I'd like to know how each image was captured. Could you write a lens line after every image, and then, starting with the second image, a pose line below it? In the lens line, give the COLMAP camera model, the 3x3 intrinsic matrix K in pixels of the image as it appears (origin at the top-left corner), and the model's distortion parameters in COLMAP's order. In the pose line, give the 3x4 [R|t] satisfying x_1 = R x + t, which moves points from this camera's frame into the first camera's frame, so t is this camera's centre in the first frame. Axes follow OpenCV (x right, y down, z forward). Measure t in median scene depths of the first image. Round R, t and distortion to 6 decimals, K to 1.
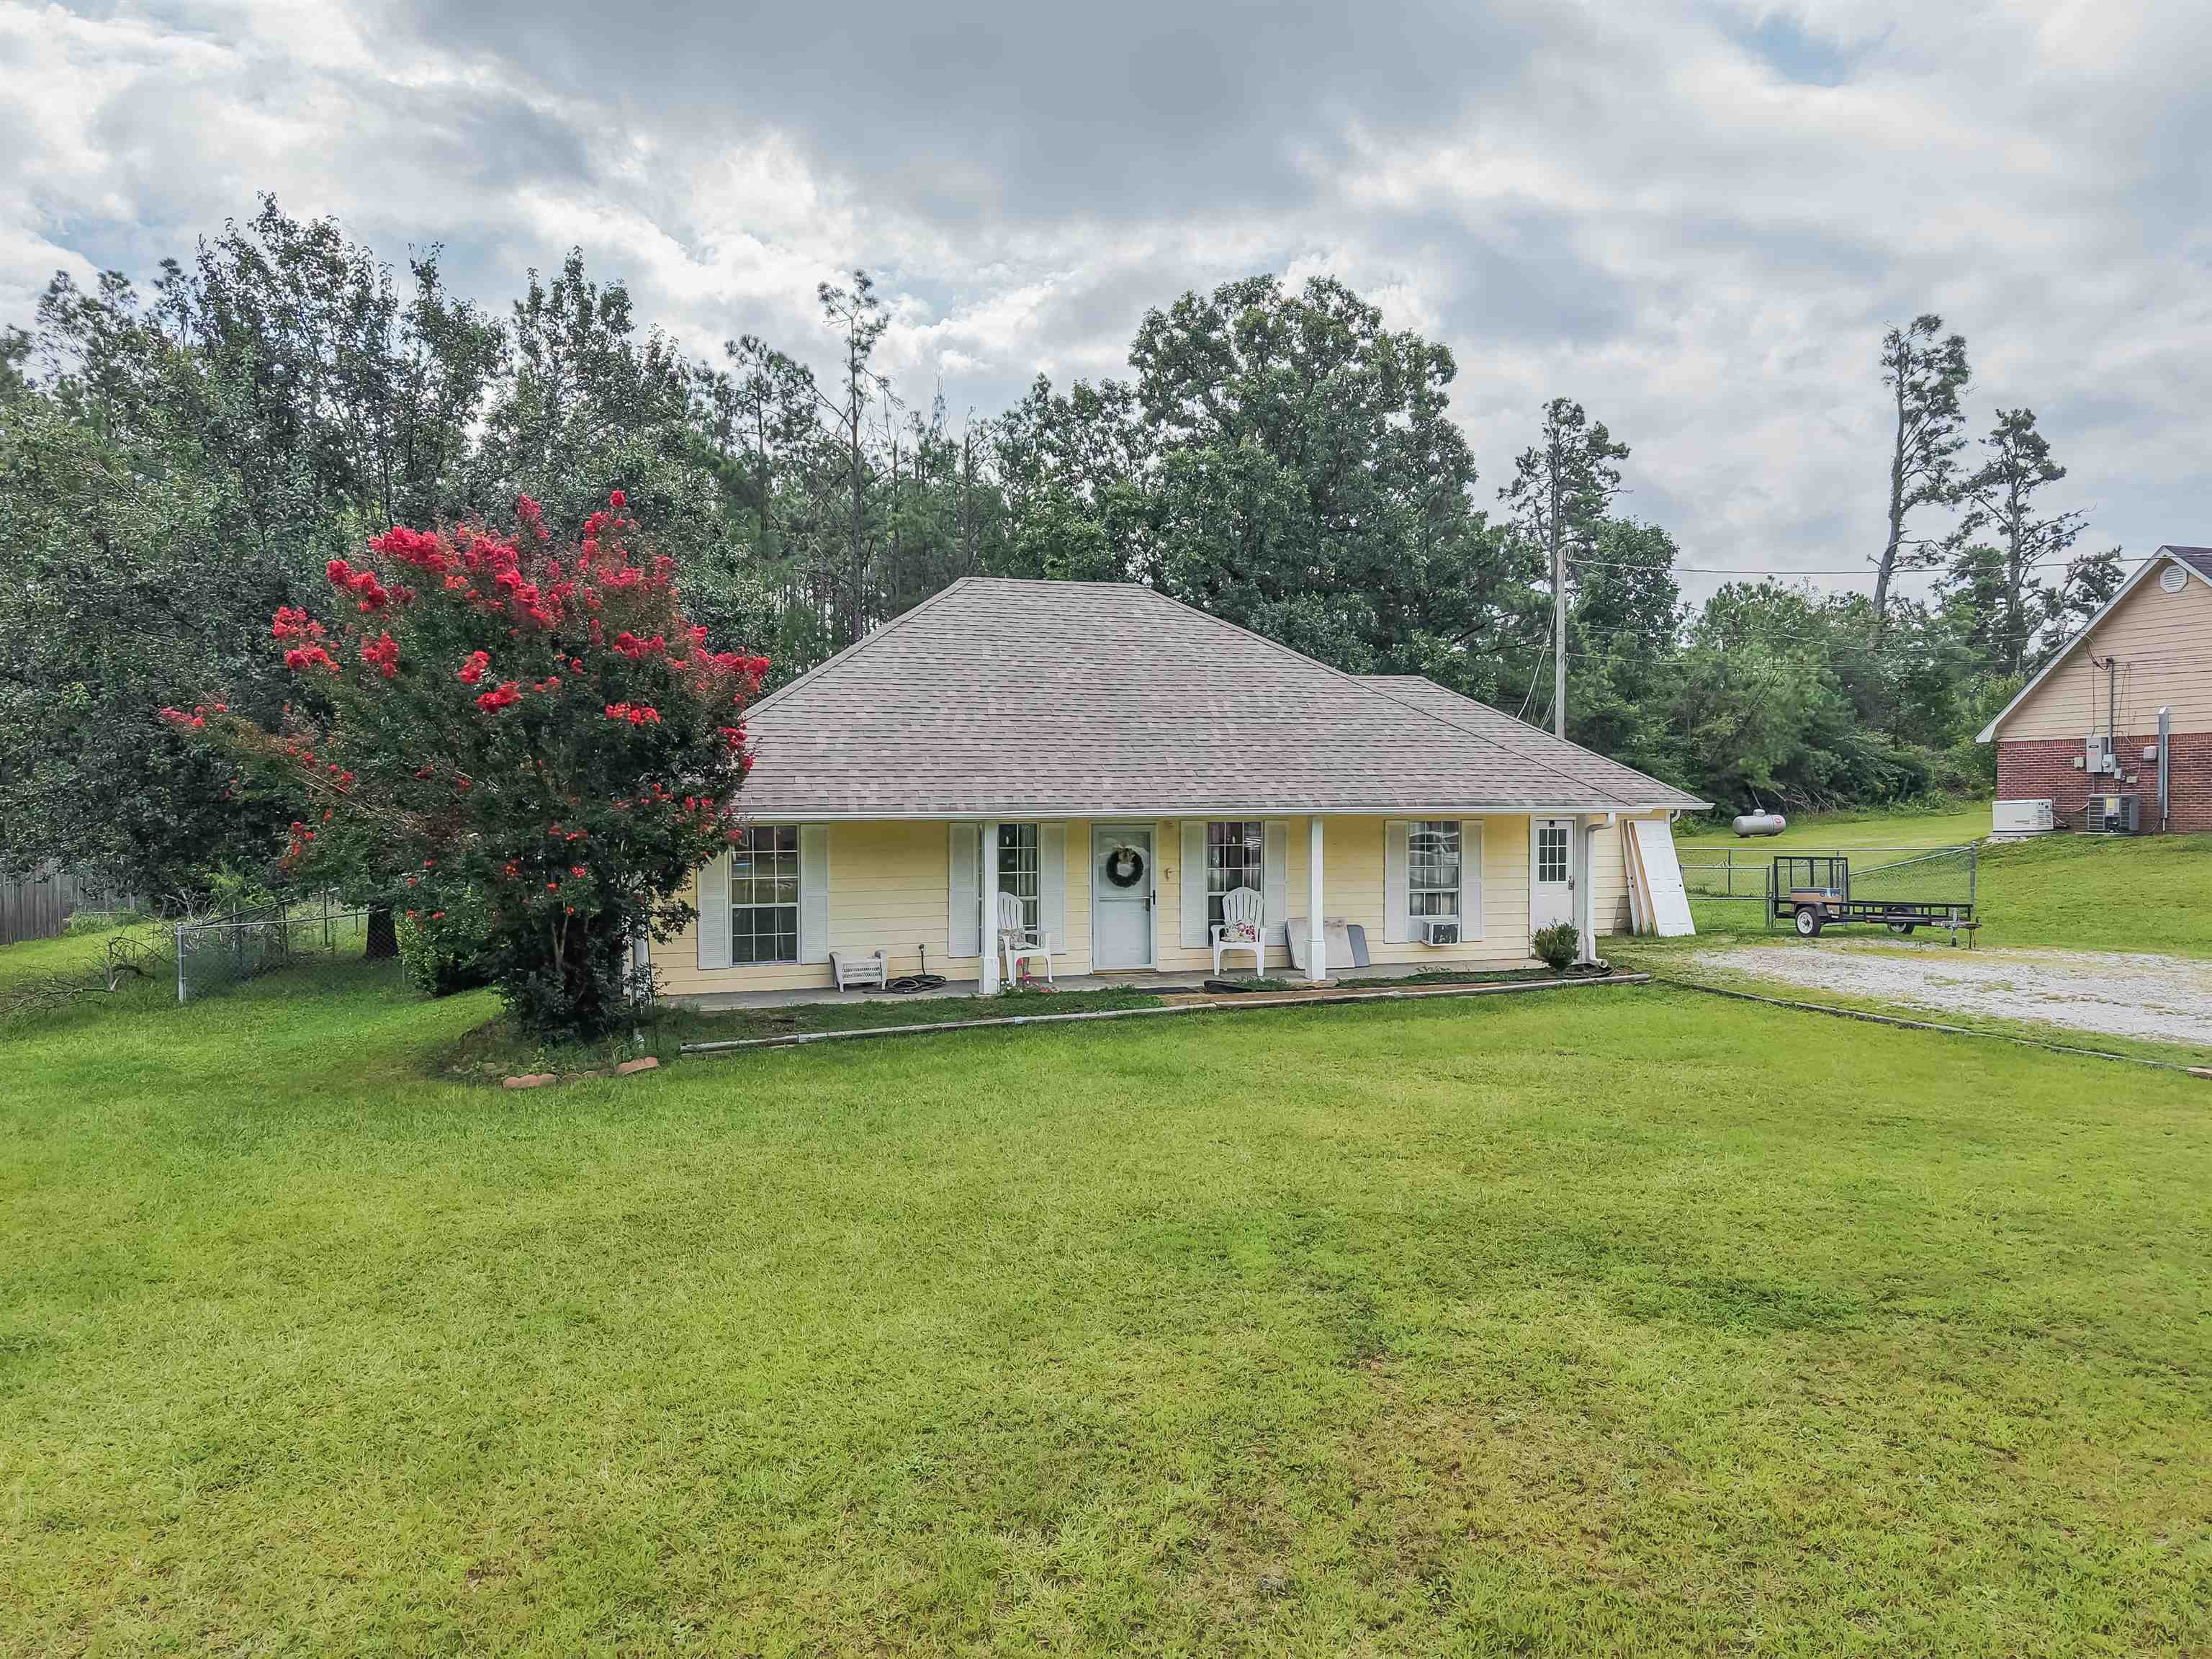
lens RADIAL K [[1509.1, 0, 1106.0], [0, 1509.1, 829.5], [0, 0, 1]] dist [0.025585, -0.000132]
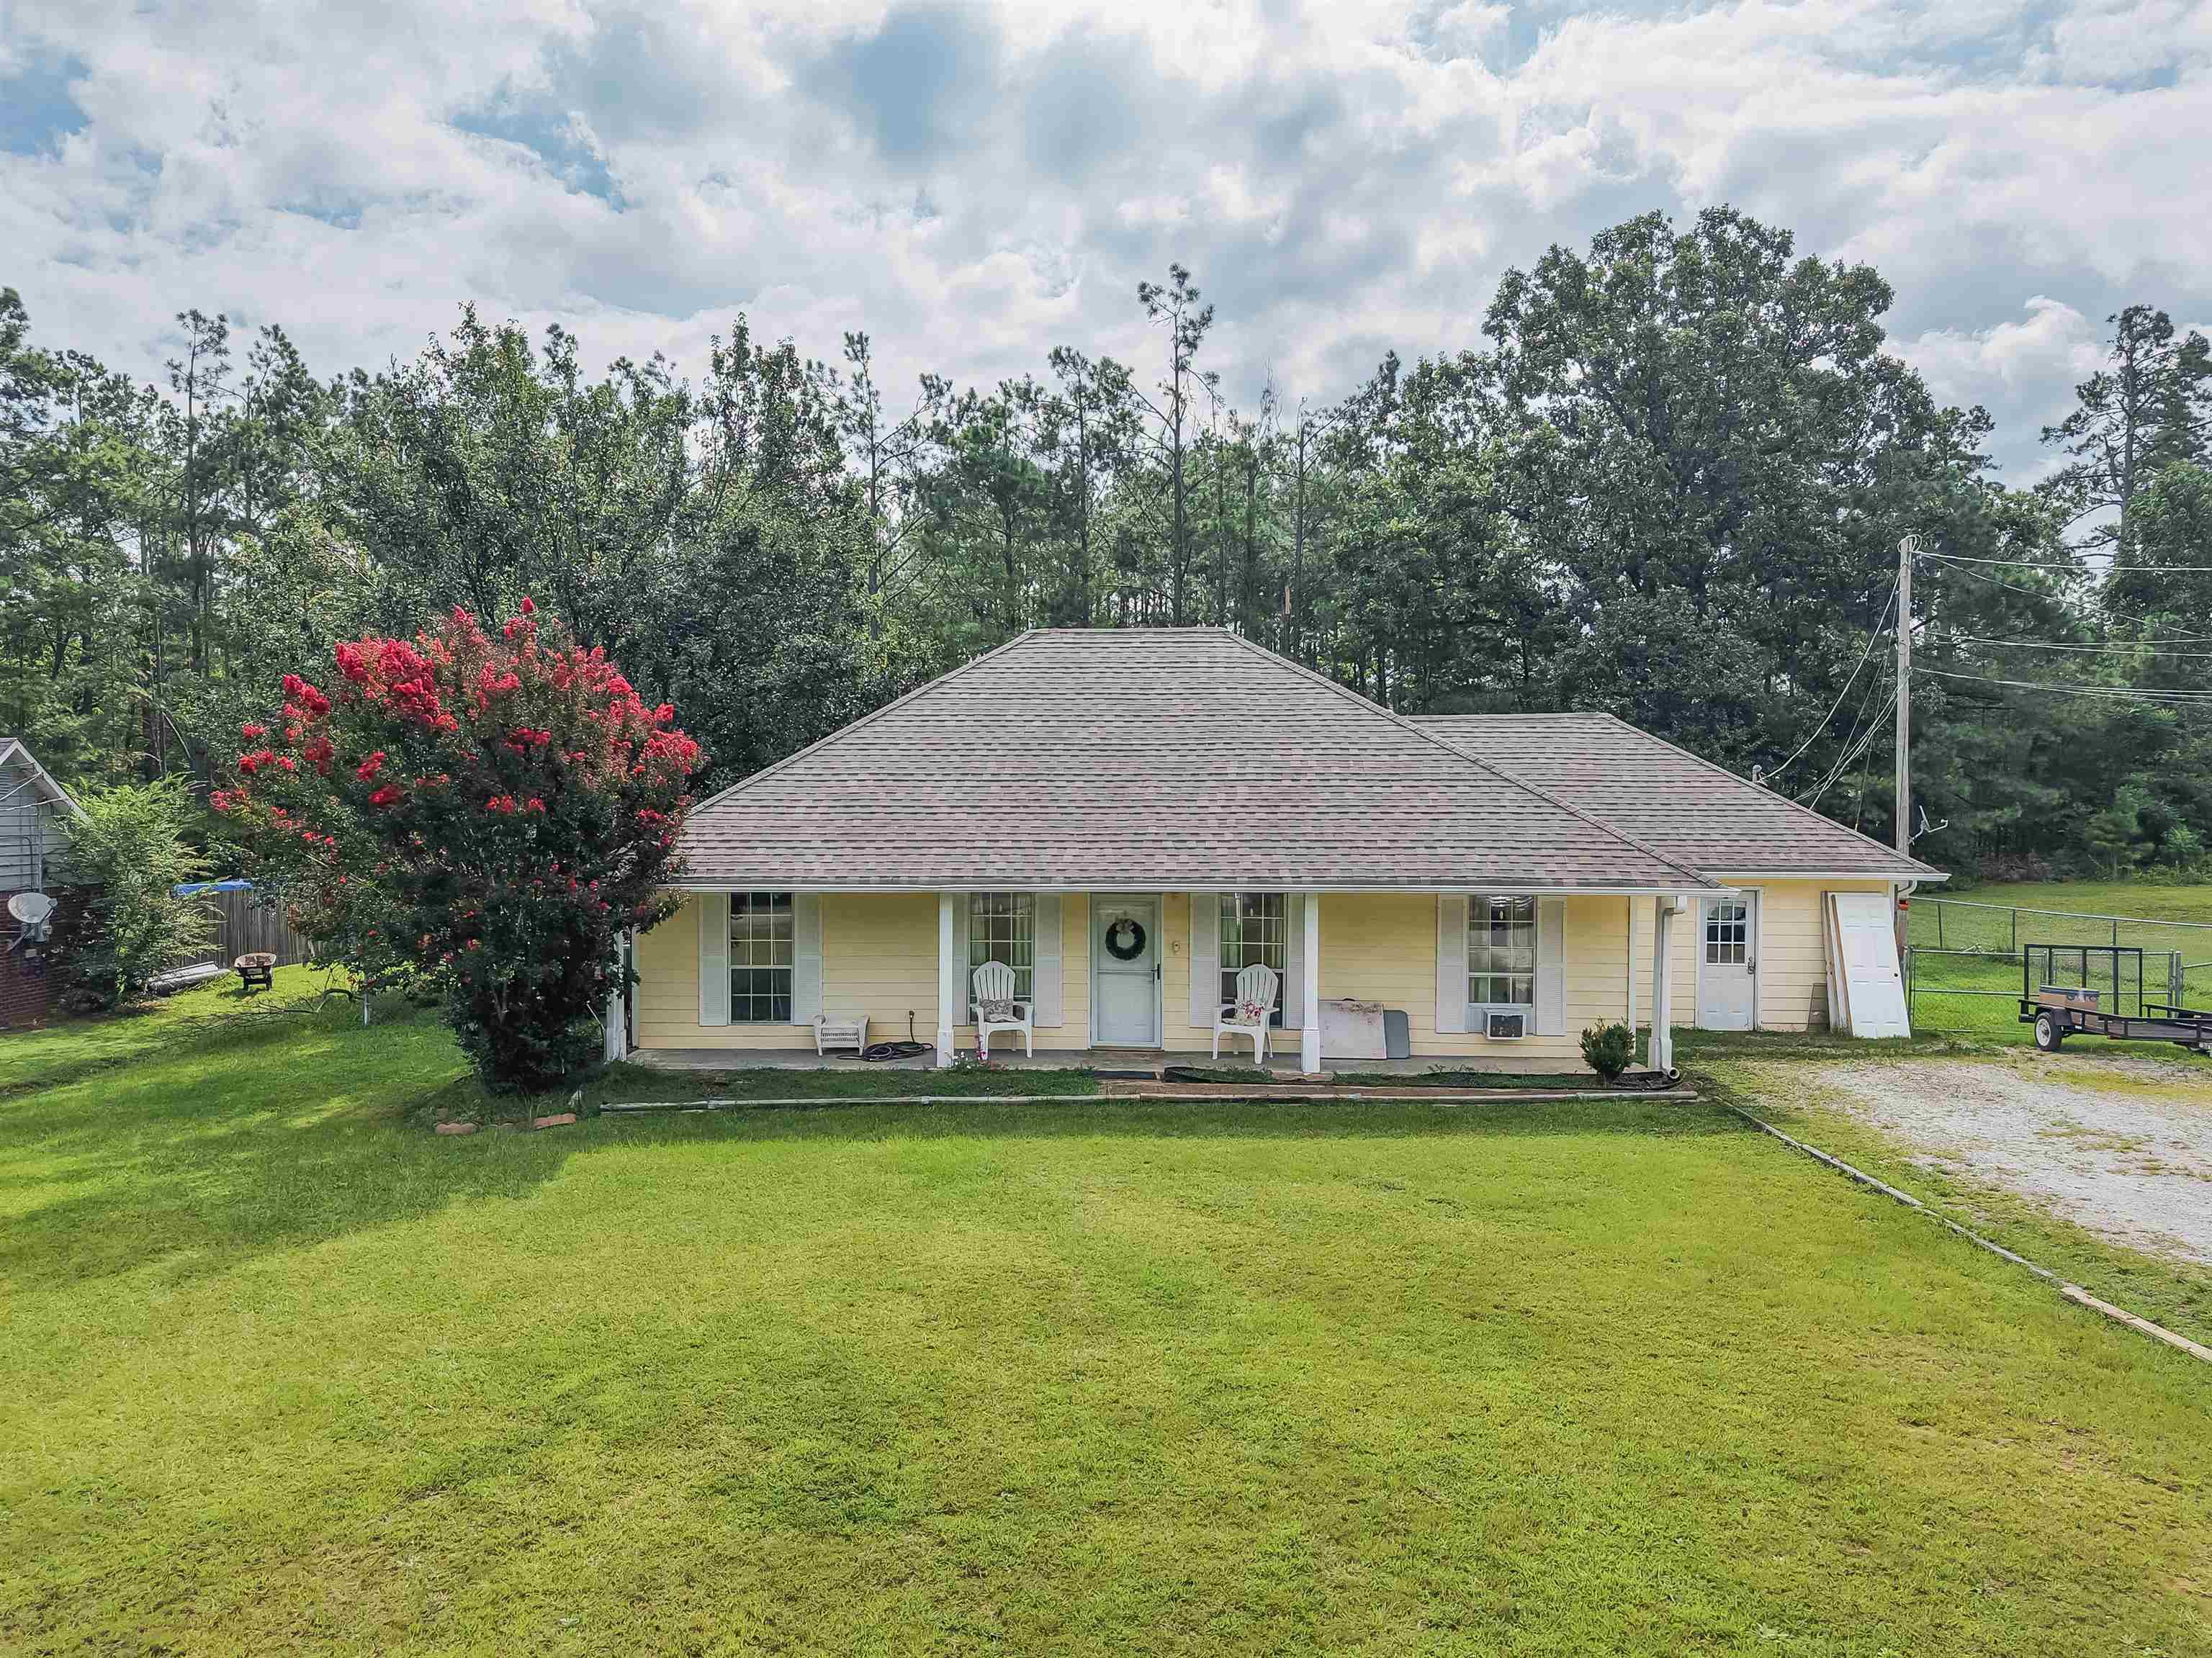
lens RADIAL K [[1670.0, 0, 1106.0], [0, 1670.0, 829.0], [0, 0, 1]] dist [0.032986, -0.034533]
pose [[0.933079, 0.014984, -0.359358, 0.355426], [-0.012776, 0.999882, 0.008518, -0.050321], [0.359444, -0.003357, 0.933161, 0.011110]]
